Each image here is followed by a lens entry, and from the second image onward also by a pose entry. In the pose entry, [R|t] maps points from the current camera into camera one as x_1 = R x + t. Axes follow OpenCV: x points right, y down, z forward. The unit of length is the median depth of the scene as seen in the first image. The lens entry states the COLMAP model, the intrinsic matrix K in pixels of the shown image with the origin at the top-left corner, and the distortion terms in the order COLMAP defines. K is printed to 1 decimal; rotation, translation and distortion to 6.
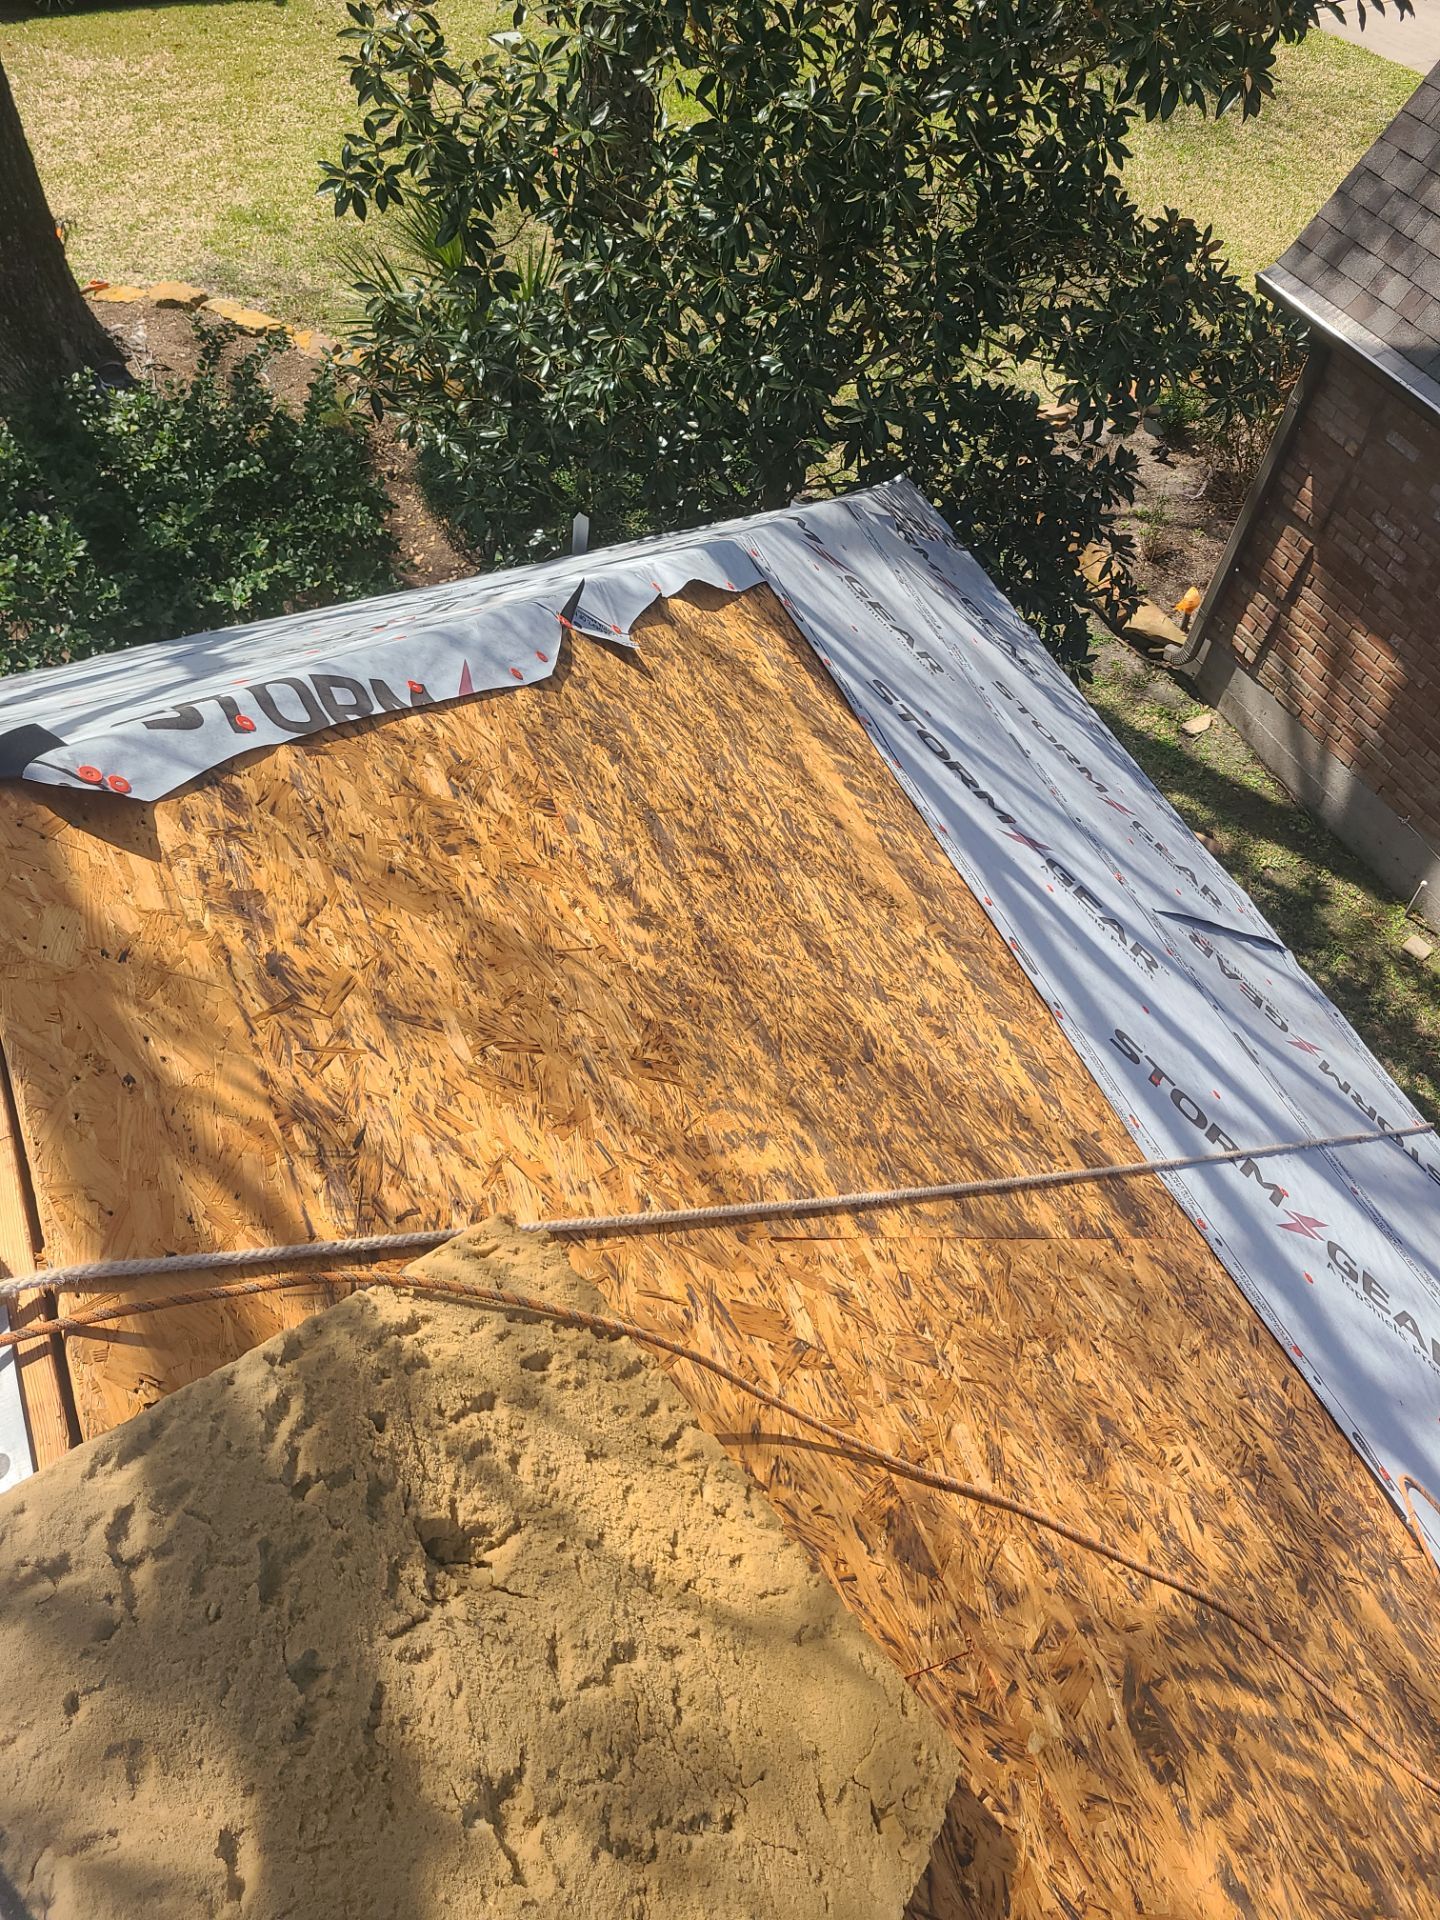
lens RADIAL K [[1403.1, 0, 769.2], [0, 1403.1, 1004.1], [0, 0, 1]] dist [0.044218, -0.030169]
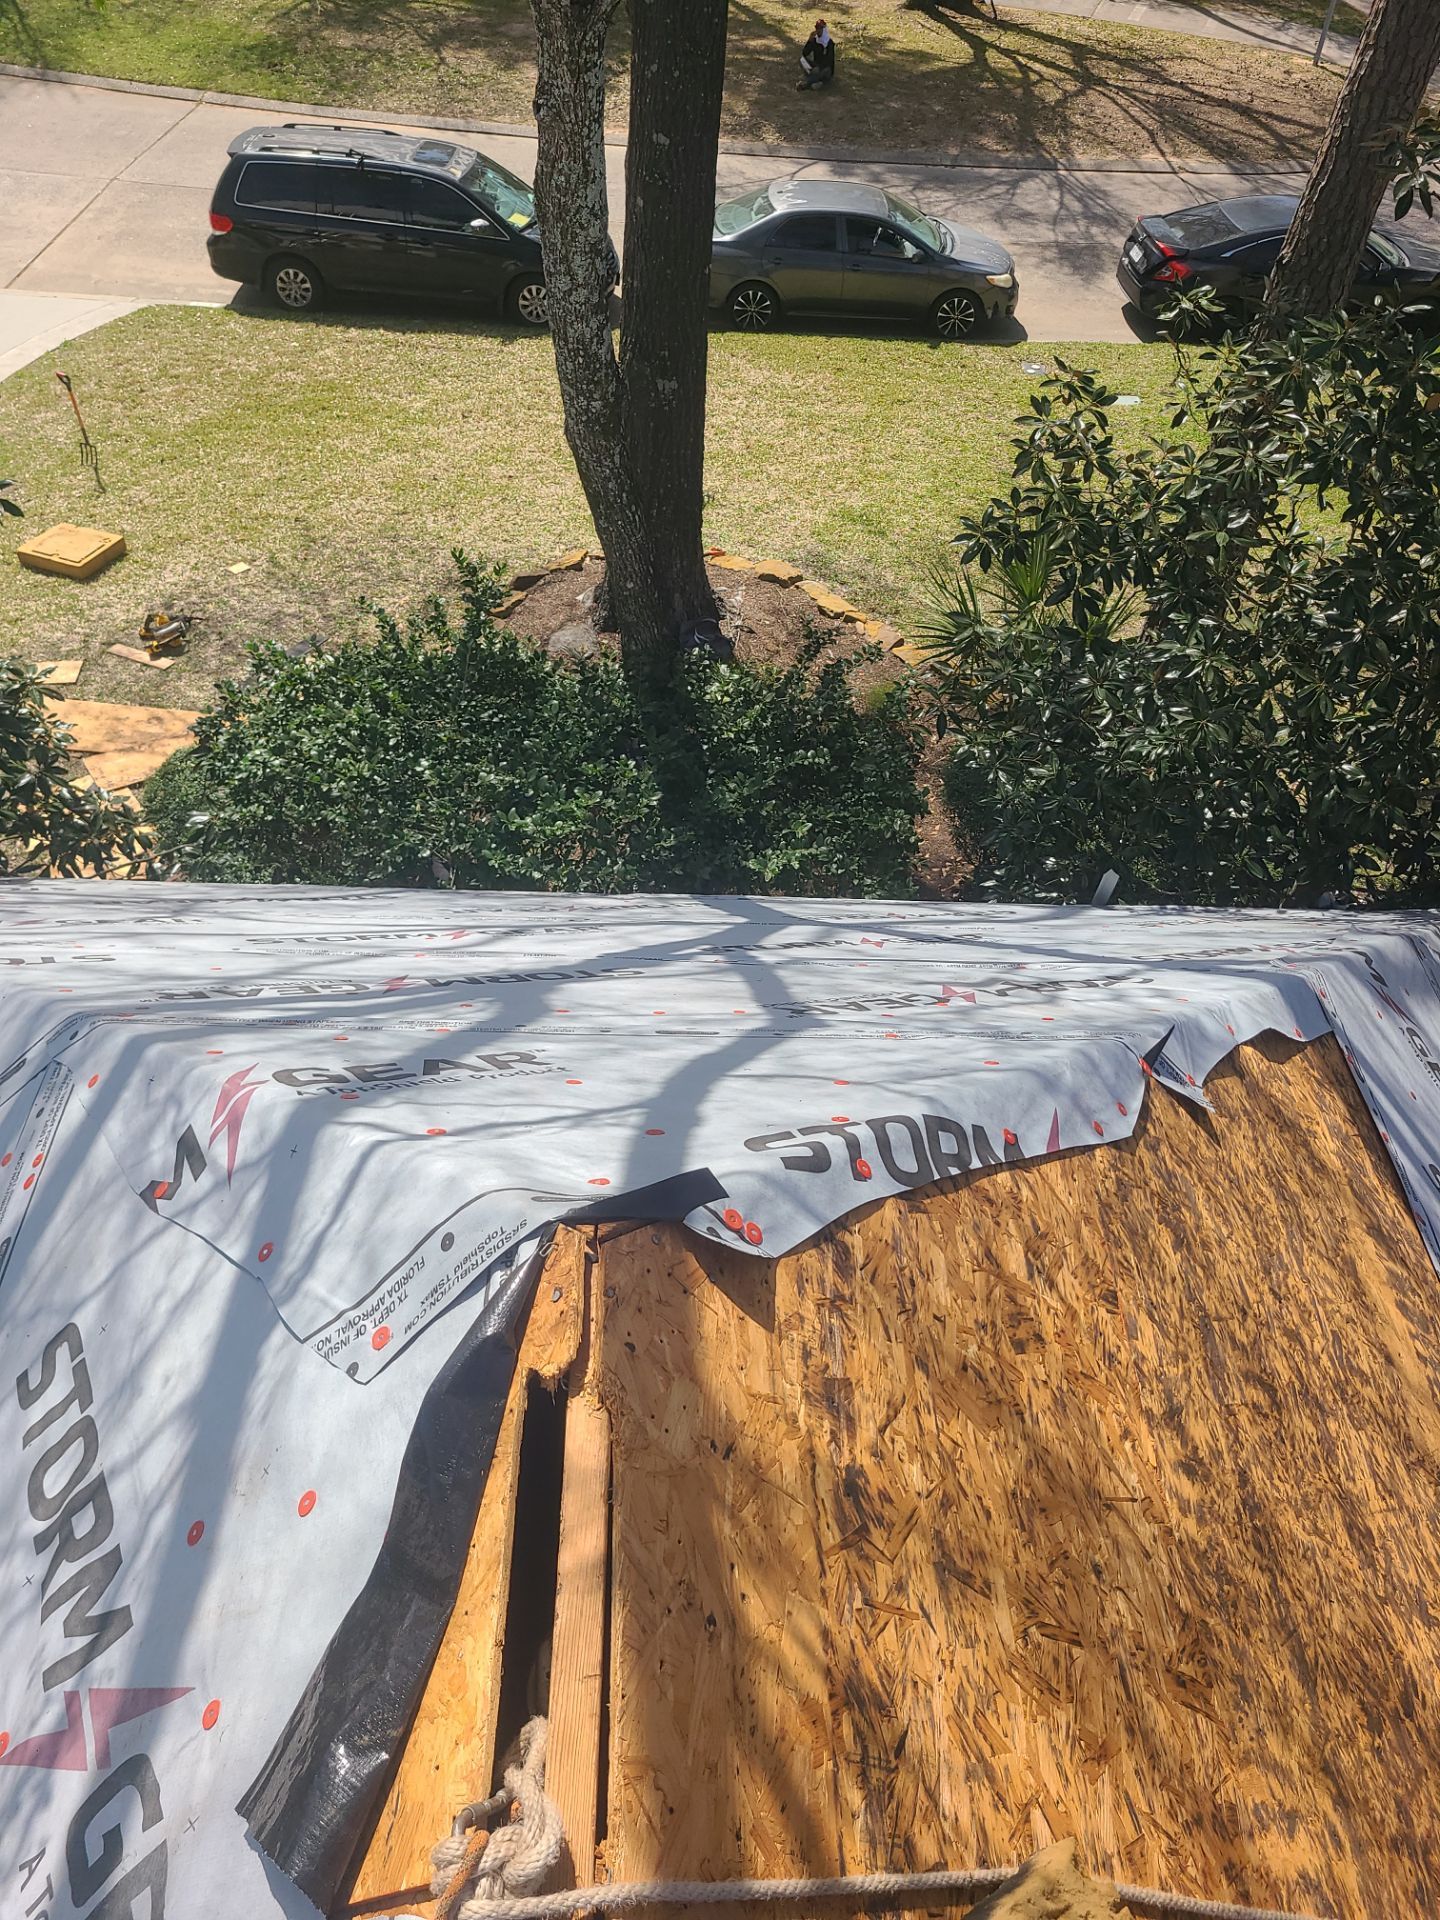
lens RADIAL K [[1403.1, 0, 722.1], [0, 1403.1, 955.8], [0, 0, 1]] dist [0.044218, -0.030169]
pose [[0.919383, 0.259338, -0.295767, -0.181790], [-0.311341, 0.939295, -0.144191, -0.143497], [0.240418, 0.224651, 0.944315, 0.017060]]
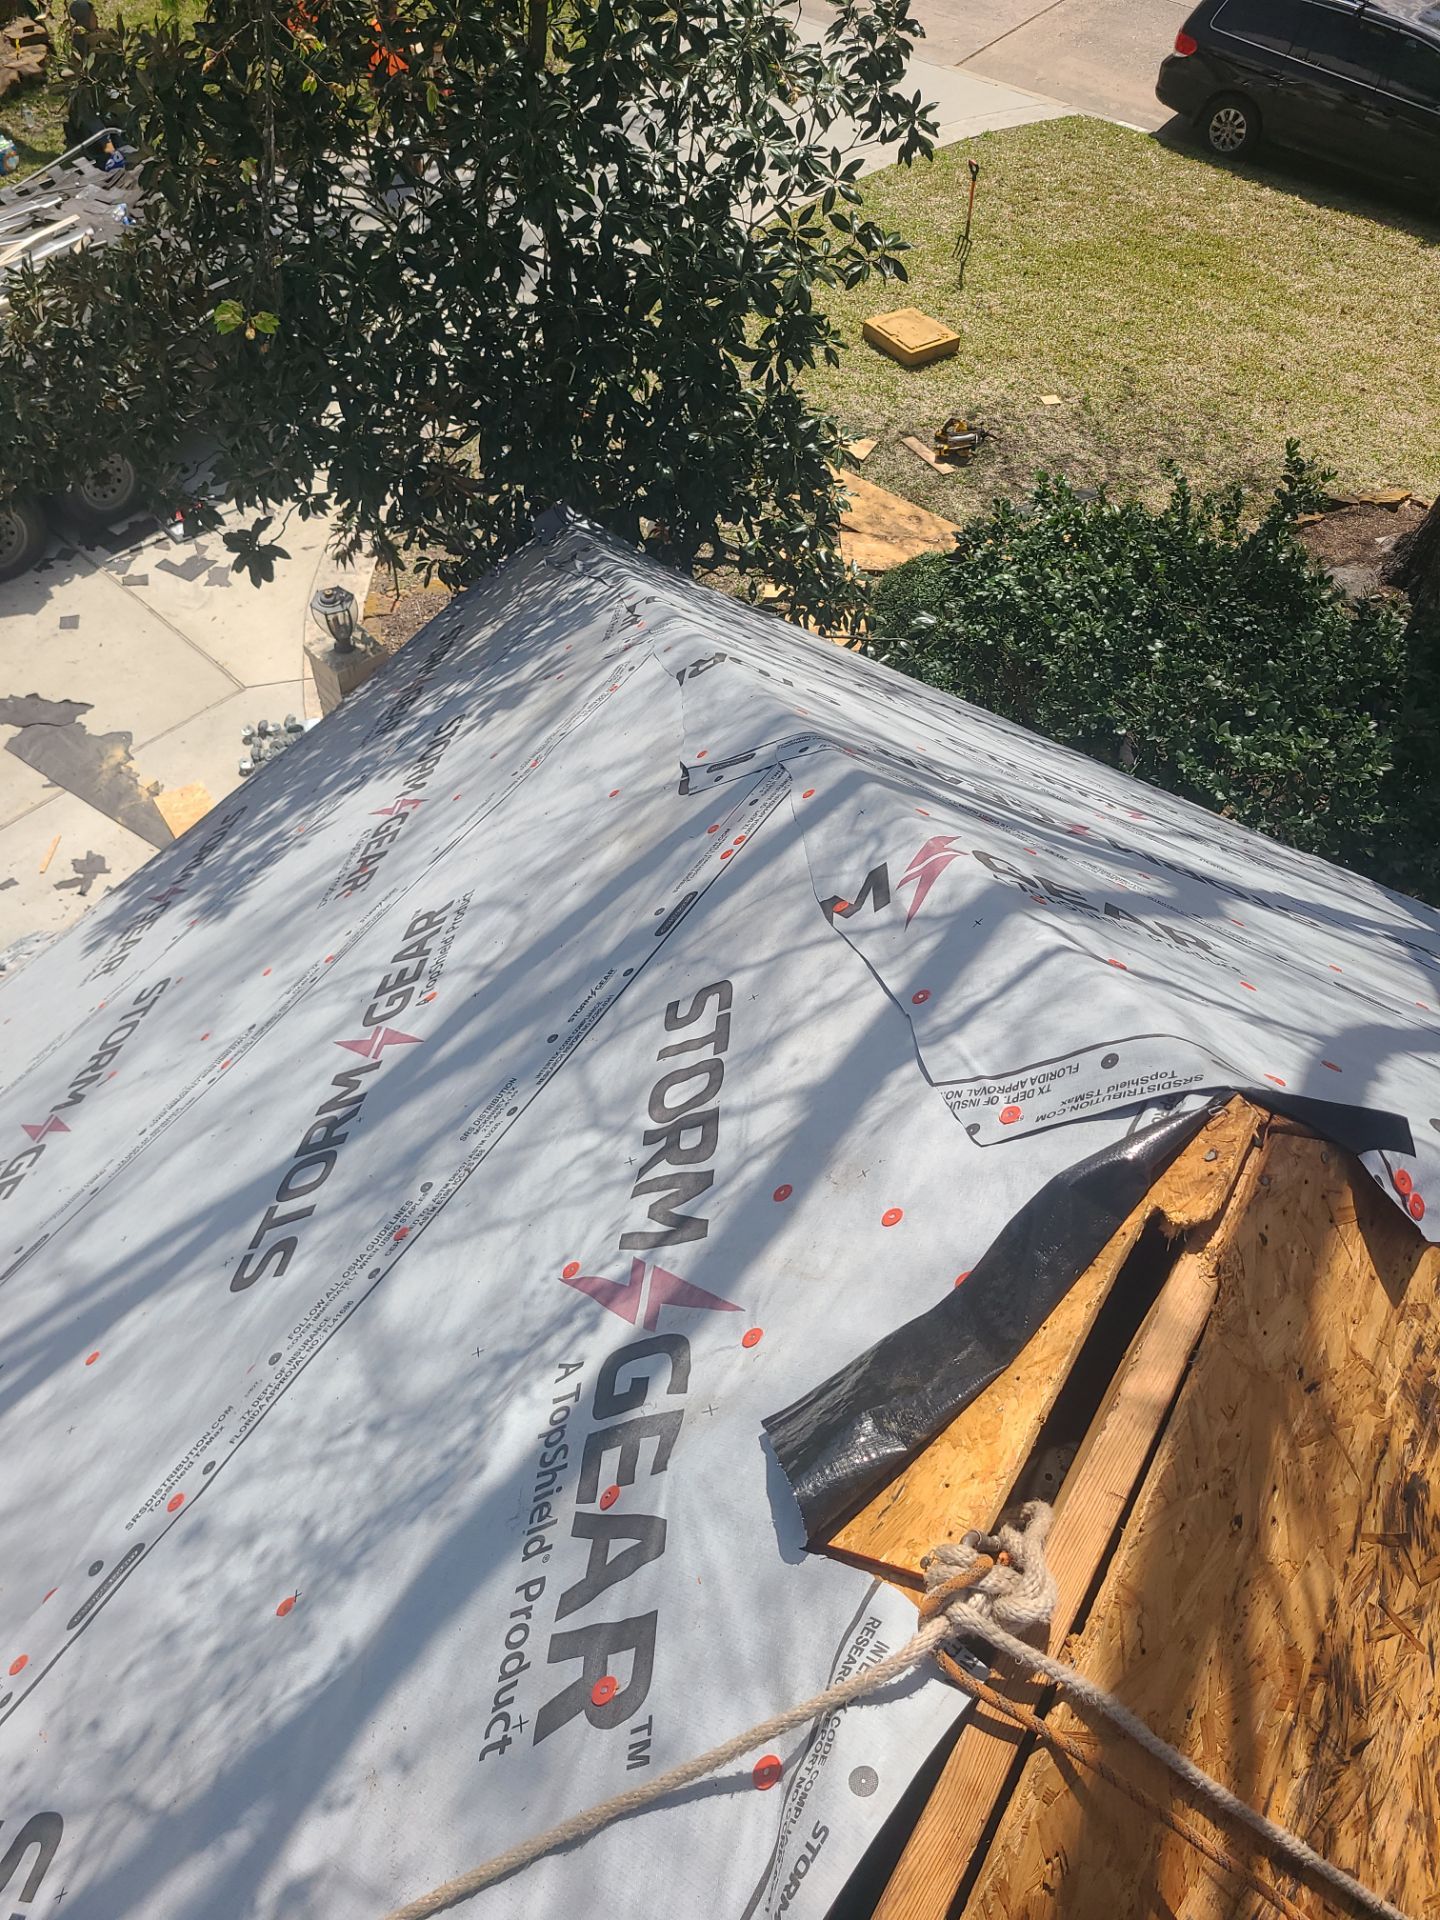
lens RADIAL K [[1403.1, 0, 744.5], [0, 1403.1, 990.7], [0, 0, 1]] dist [0.044218, -0.030169]
pose [[0.558092, 0.637528, -0.531123, -0.232746], [-0.691625, 0.711048, 0.126755, -0.053267], [0.458463, 0.296597, 0.837760, 0.000627]]
